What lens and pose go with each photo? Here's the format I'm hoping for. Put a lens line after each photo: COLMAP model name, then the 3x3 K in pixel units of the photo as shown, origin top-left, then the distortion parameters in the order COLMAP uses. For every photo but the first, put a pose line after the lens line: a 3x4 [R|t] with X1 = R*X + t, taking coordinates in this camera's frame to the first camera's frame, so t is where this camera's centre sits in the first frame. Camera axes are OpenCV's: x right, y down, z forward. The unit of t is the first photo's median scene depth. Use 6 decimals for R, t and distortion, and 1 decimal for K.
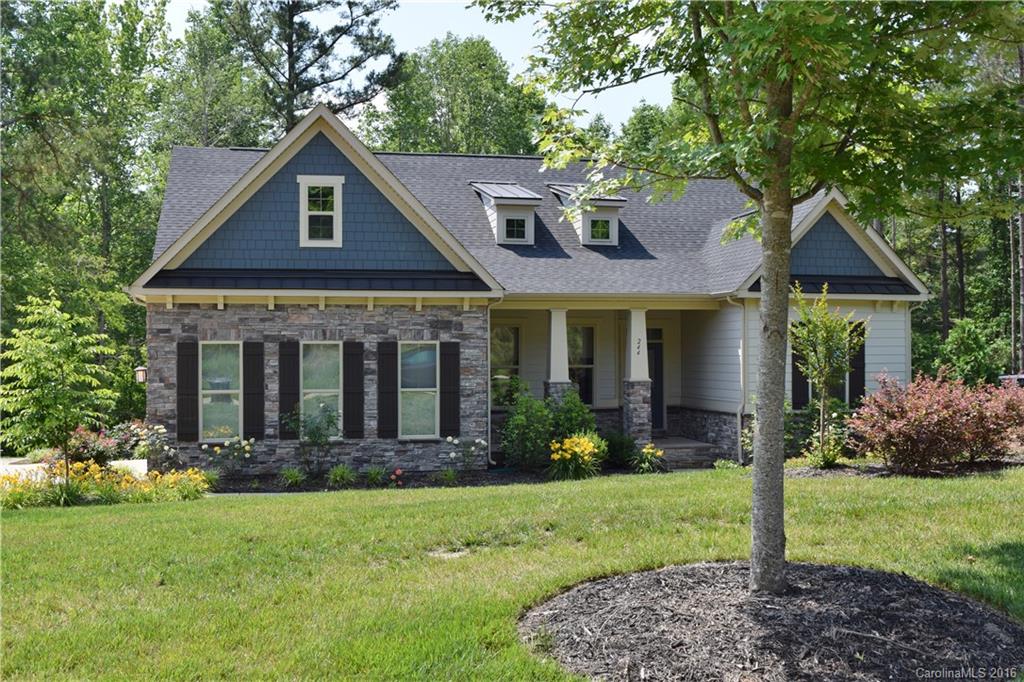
lens RADIAL K [[1157.2, 0, 512.0], [0, 1157.2, 341.0], [0, 0, 1]] dist [0.000834, 0.000166]
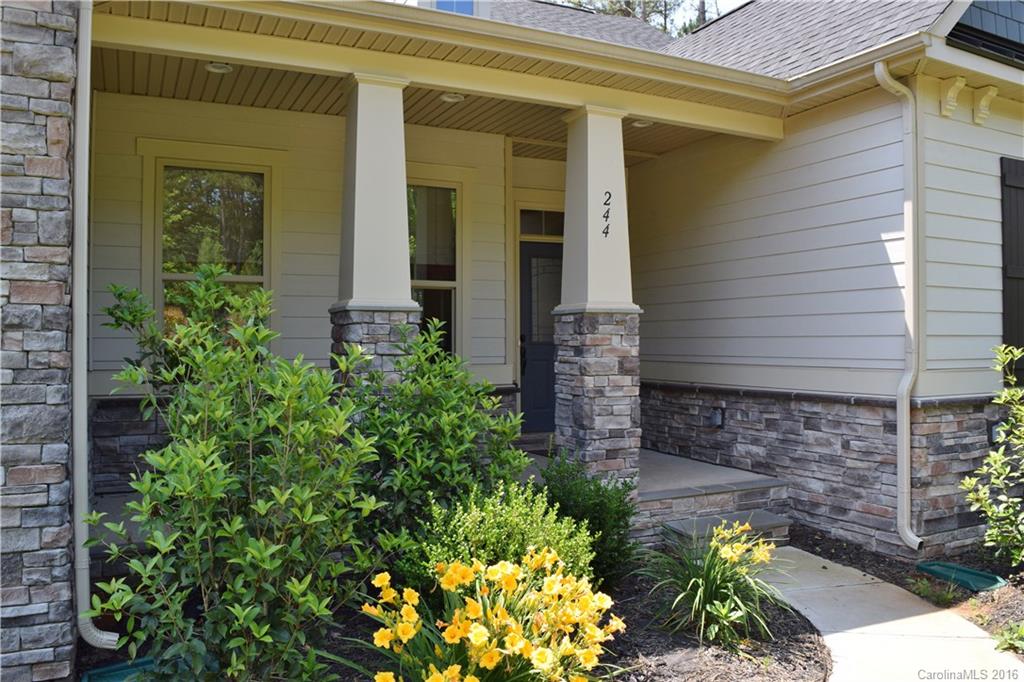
lens RADIAL K [[805.7, 0, 504.2], [0, 805.7, 341.8], [0, 0, 1]] dist [-0.093477, 0.020163]
pose [[0.972643, 0.002263, 0.232295, 0.022584], [-0.004305, 0.999956, 0.008282, 0.042408], [-0.232266, -0.009055, 0.972610, 0.775805]]
